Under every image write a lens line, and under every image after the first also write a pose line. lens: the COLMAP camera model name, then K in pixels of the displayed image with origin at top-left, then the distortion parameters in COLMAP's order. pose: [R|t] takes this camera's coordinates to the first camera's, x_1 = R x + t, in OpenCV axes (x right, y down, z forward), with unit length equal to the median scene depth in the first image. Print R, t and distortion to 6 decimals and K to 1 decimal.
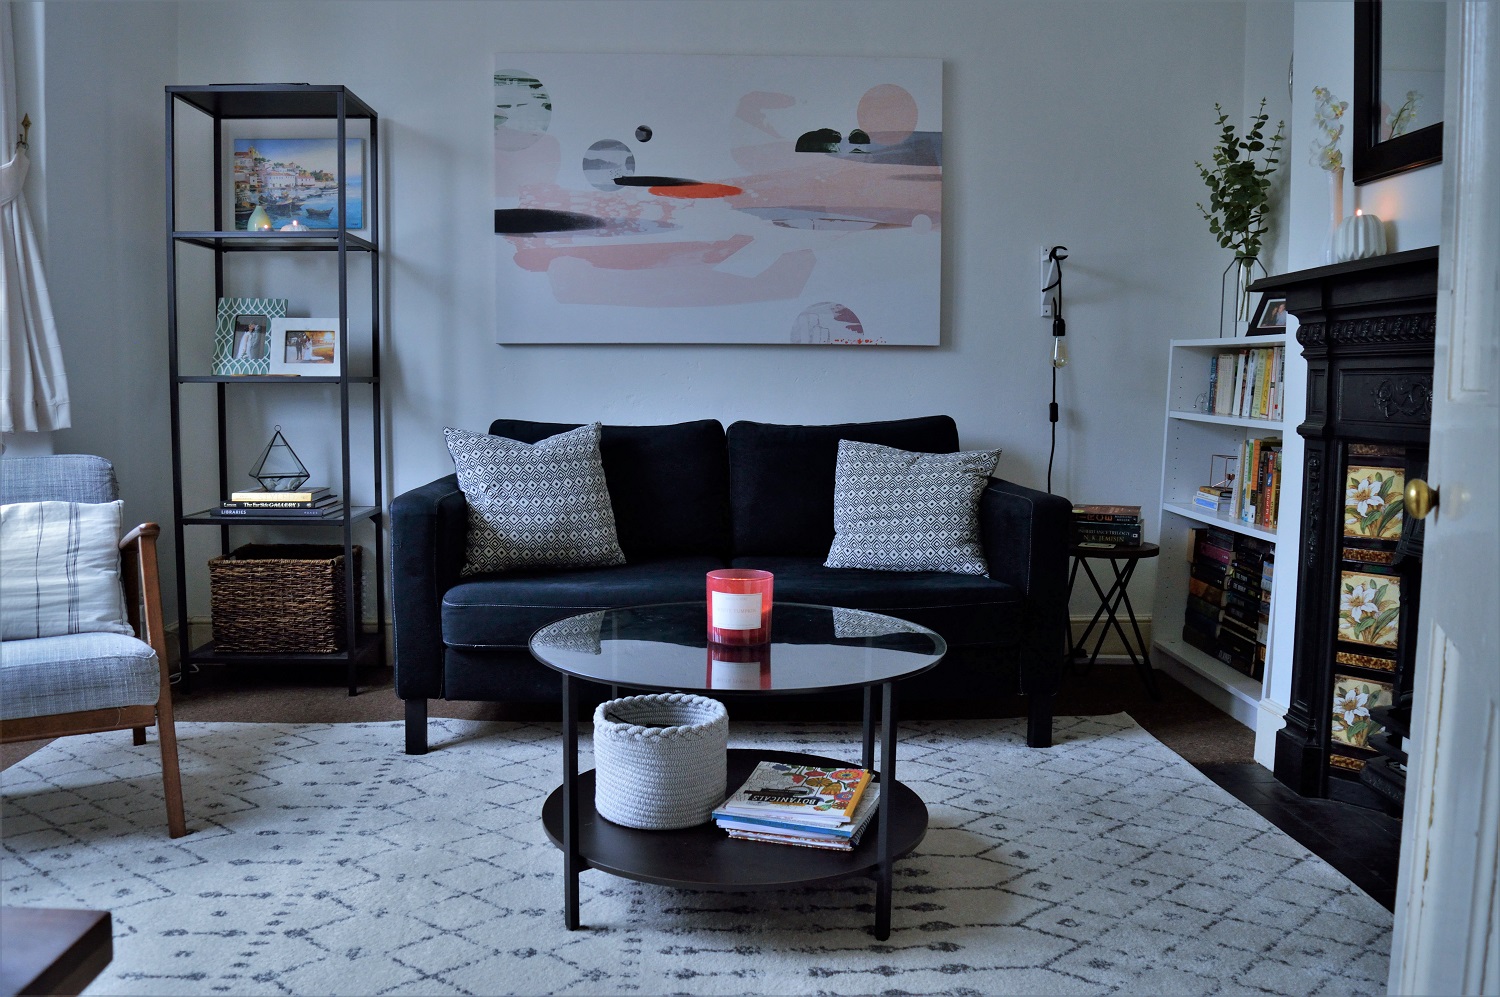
lens RADIAL K [[1190.0, 0, 753.7], [0, 1190.0, 492.4], [0, 0, 1]] dist [-0.090395, 0.012608]
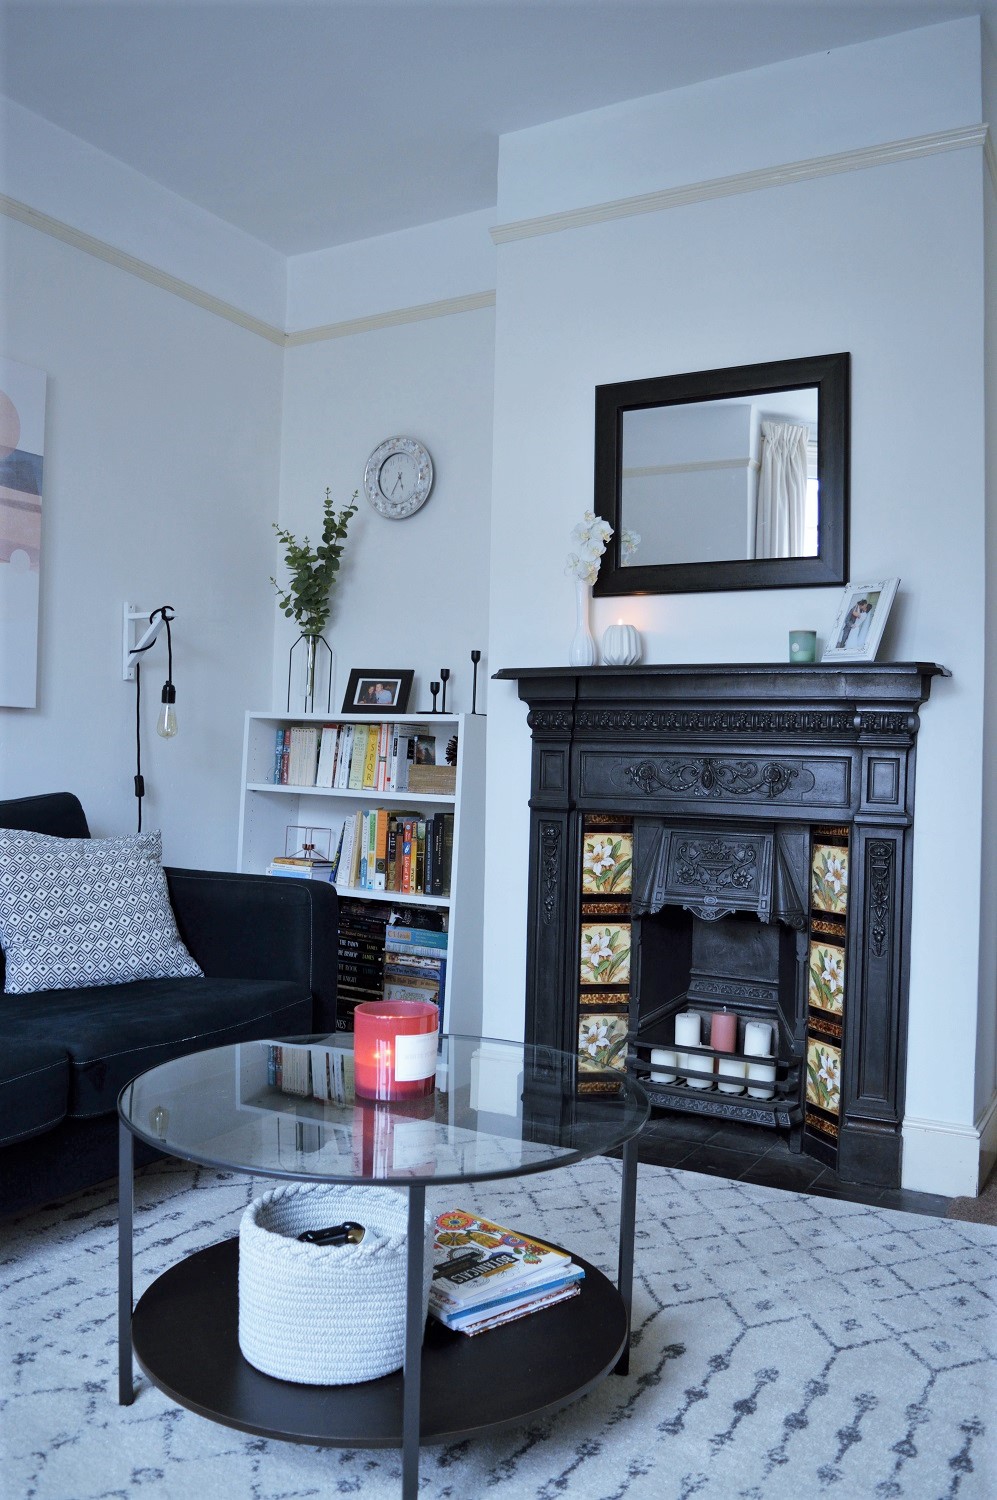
lens RADIAL K [[1190.0, 0, 502.0], [0, 1190.0, 756.4], [0, 0, 1]] dist [-0.090395, 0.012608]
pose [[0.533136, 0.008469, 0.845987, -0.689560], [0.057038, 0.997315, -0.045929, -0.063124], [-0.844105, 0.072740, 0.531221, 0.543045]]
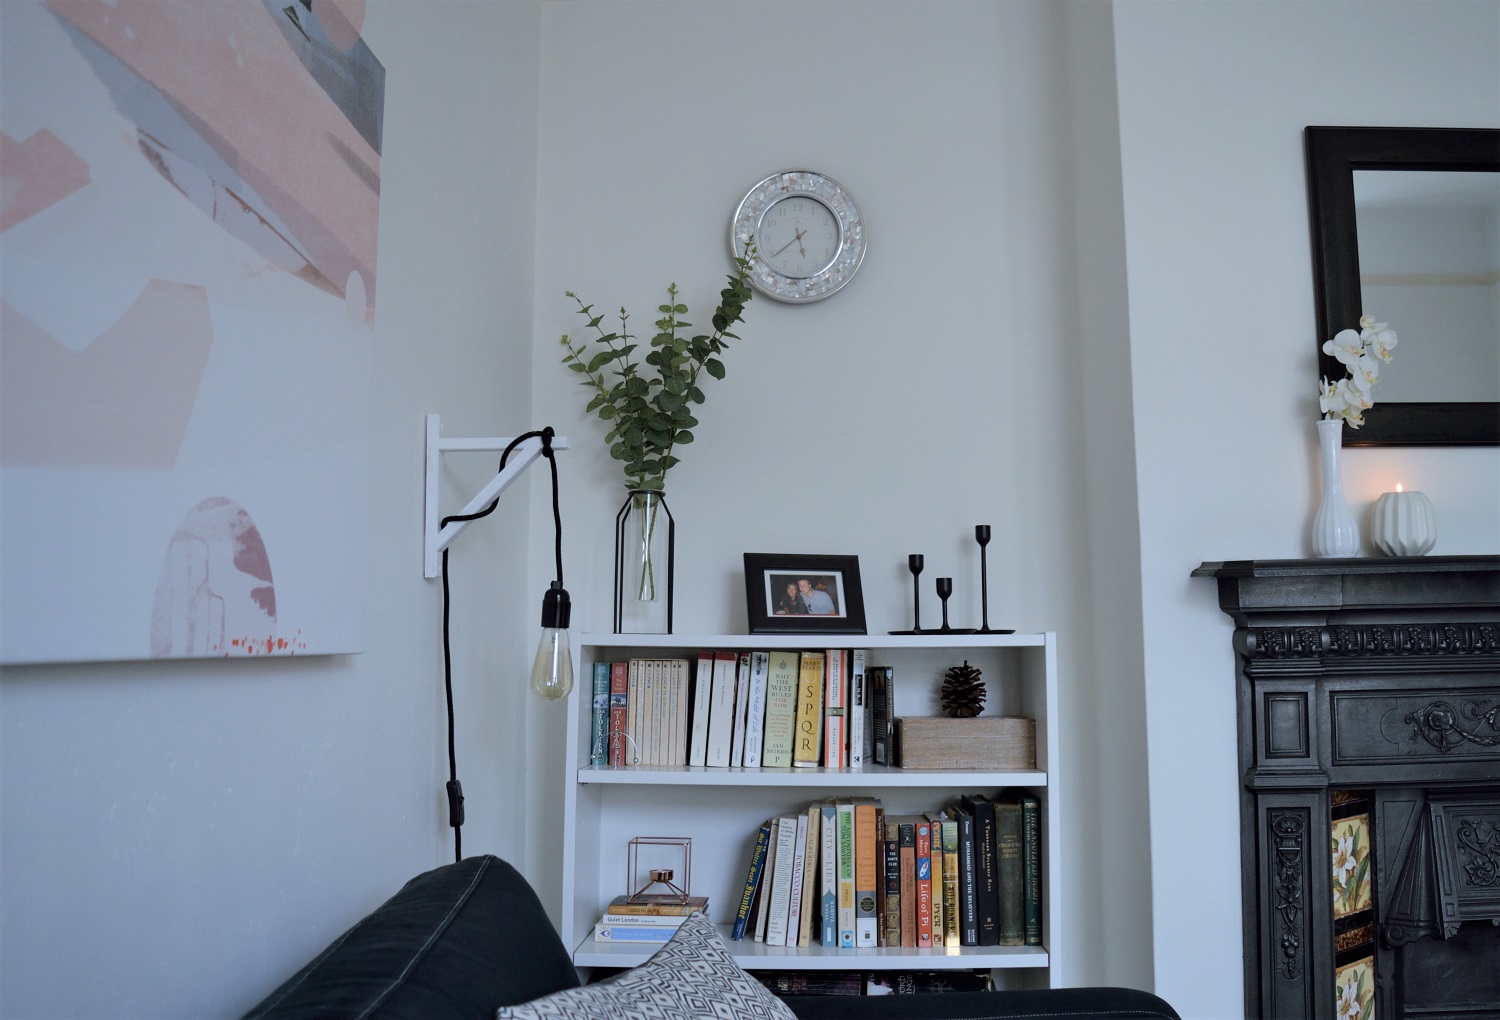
lens RADIAL K [[1280.3, 0, 761.1], [0, 1280.3, 502.9], [0, 0, 1]] dist [-0.101446, 0.000707]
pose [[0.061828, 0.097098, 0.993353, -0.385301], [0.099299, 0.989720, -0.102924, -0.223394], [-0.993135, 0.105003, 0.051551, 1.635539]]
